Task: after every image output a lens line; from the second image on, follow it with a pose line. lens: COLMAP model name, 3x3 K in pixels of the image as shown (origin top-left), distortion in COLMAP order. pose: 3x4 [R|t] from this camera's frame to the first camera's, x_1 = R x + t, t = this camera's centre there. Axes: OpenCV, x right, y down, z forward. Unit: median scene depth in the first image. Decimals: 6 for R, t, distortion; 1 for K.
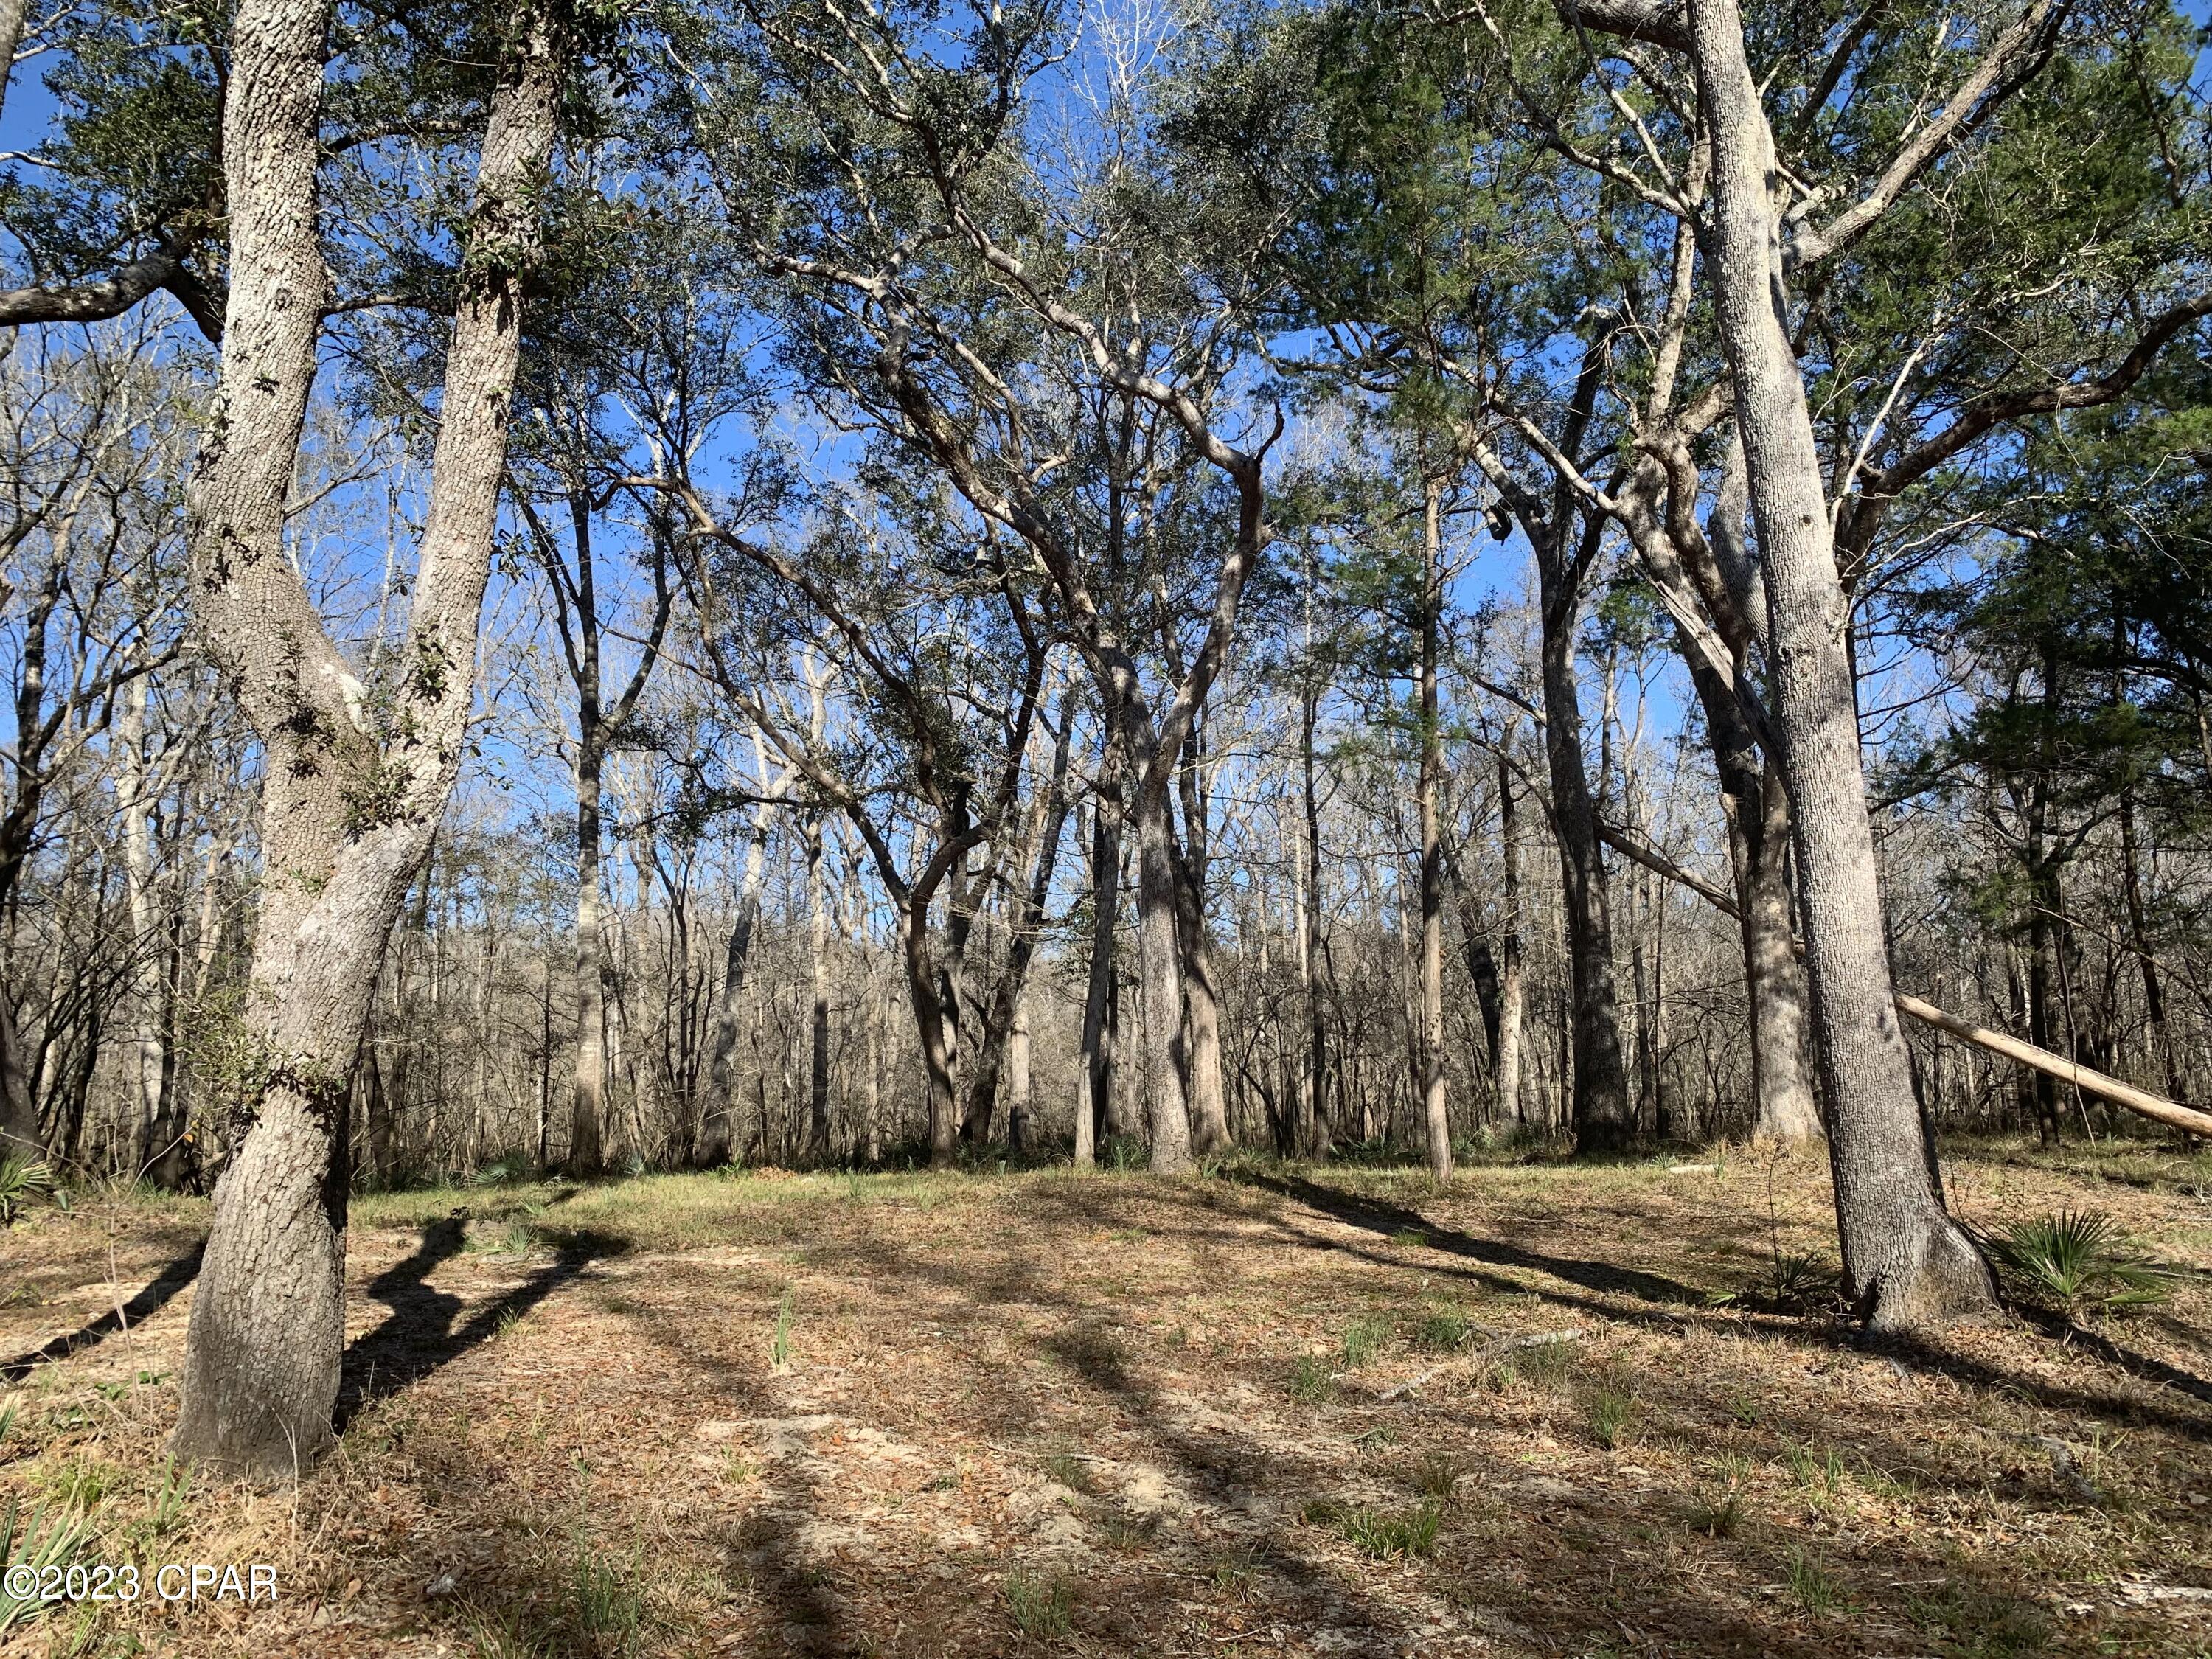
lens RADIAL K [[1629.4, 0, 1106.0], [0, 1629.4, 829.5], [0, 0, 1]] dist [0.076403, -0.144681]
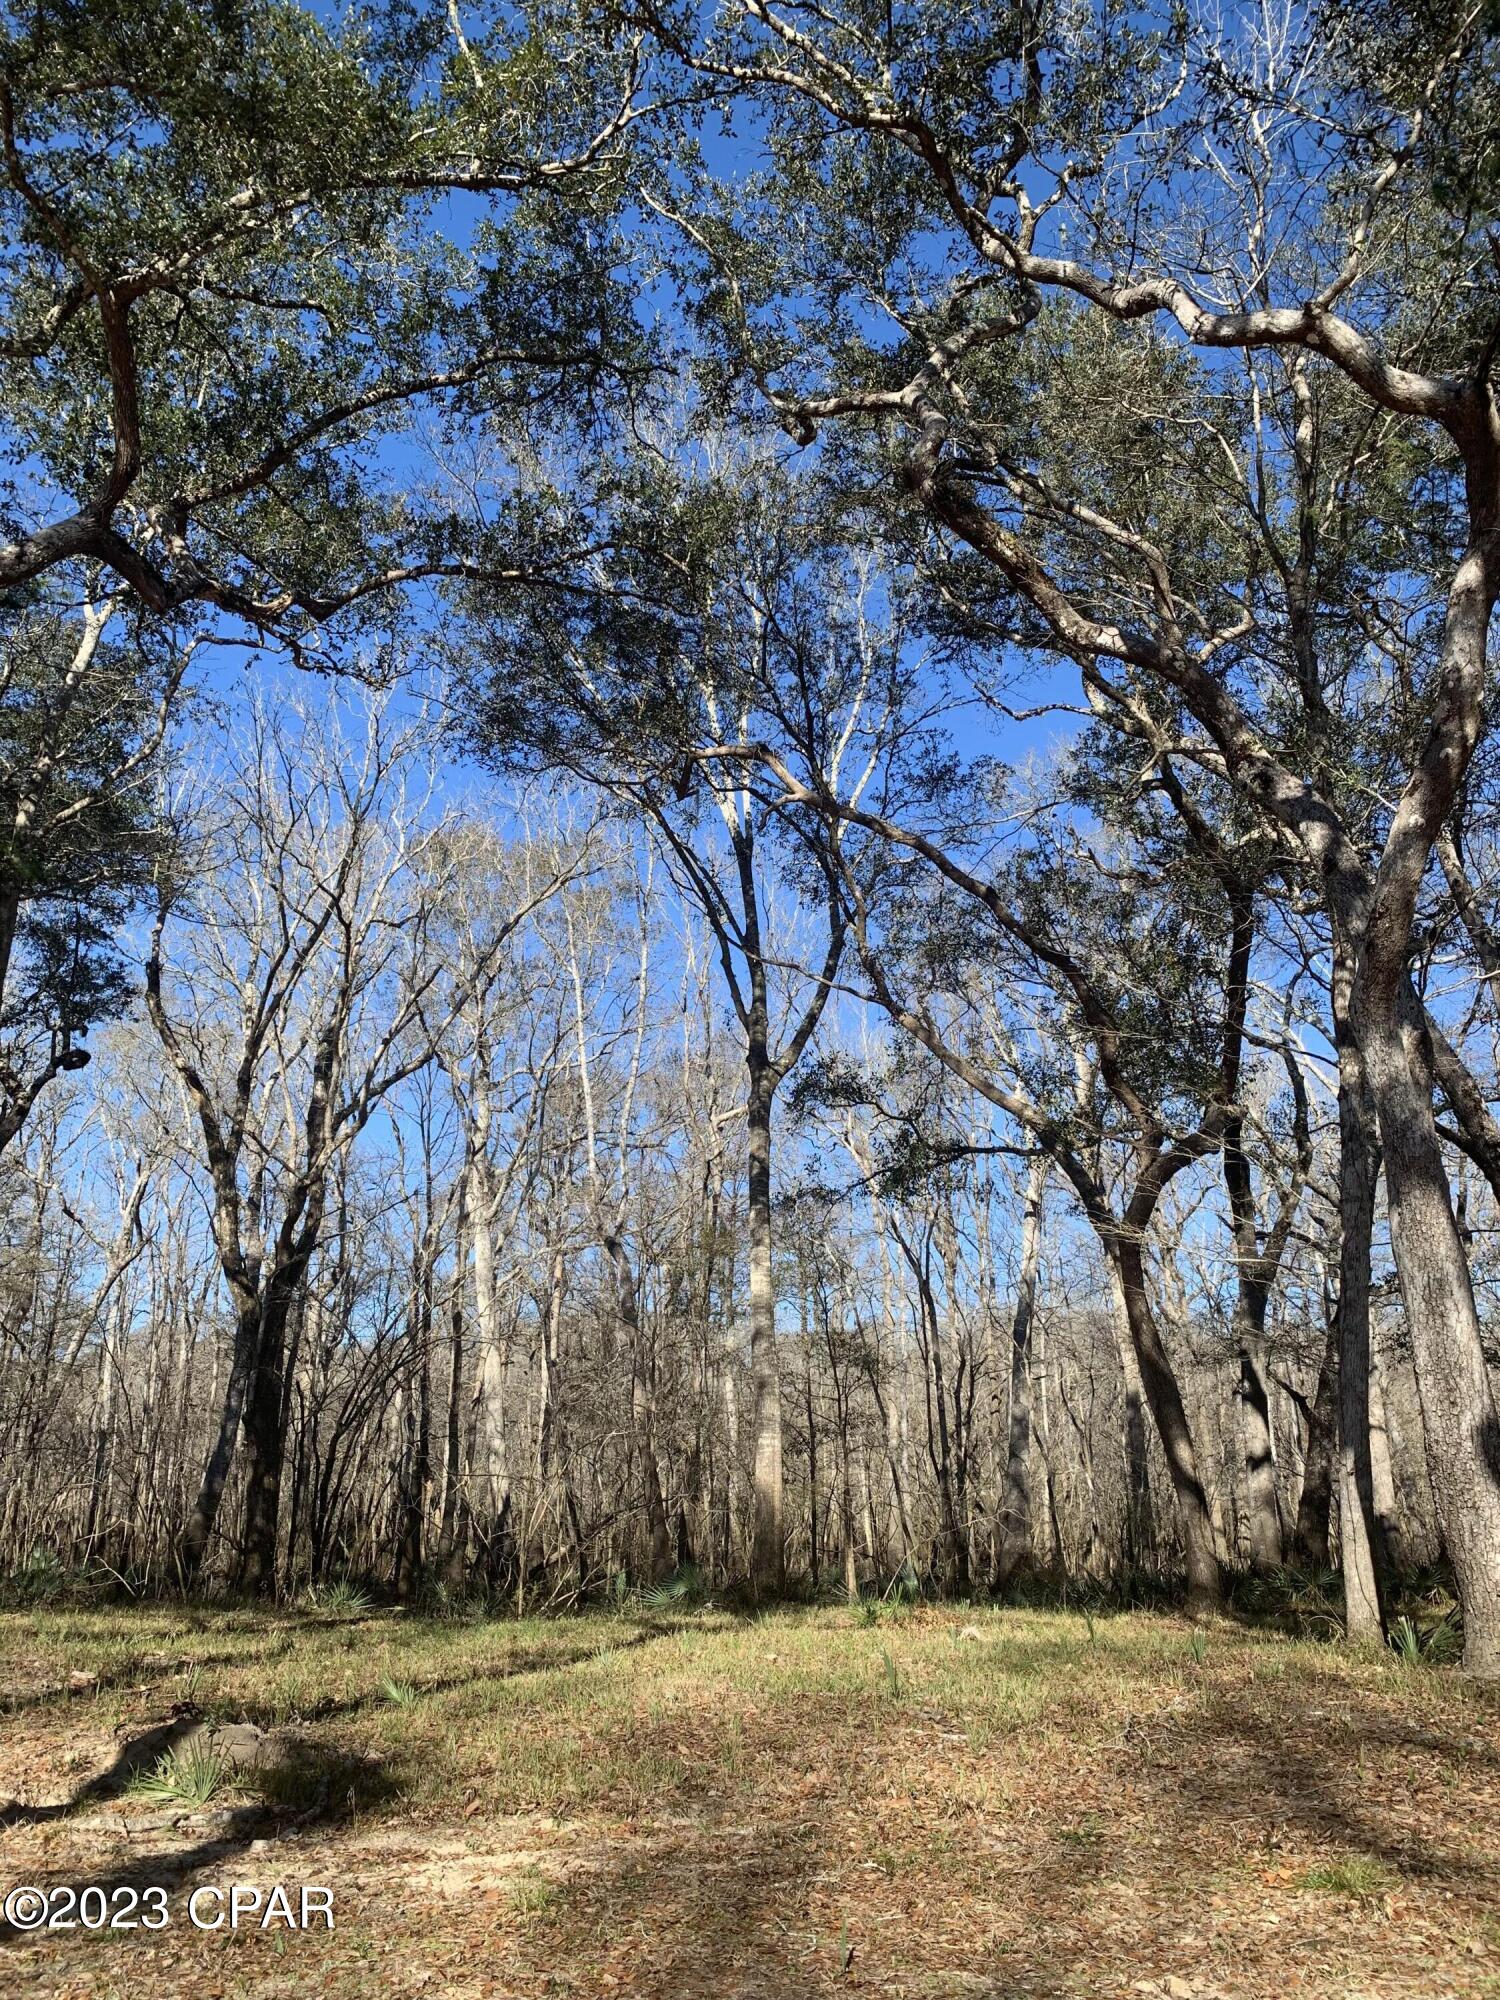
lens RADIAL K [[1473.3, 0, 750.0], [0, 1473.3, 1000.0], [0, 0, 1]] dist [0.076403, -0.144681]
pose [[0.894870, -0.127492, -0.427730, 0.034602], [0.057663, 0.983328, -0.172458, 0.038301], [0.442585, 0.129663, 0.887302, 0.266408]]
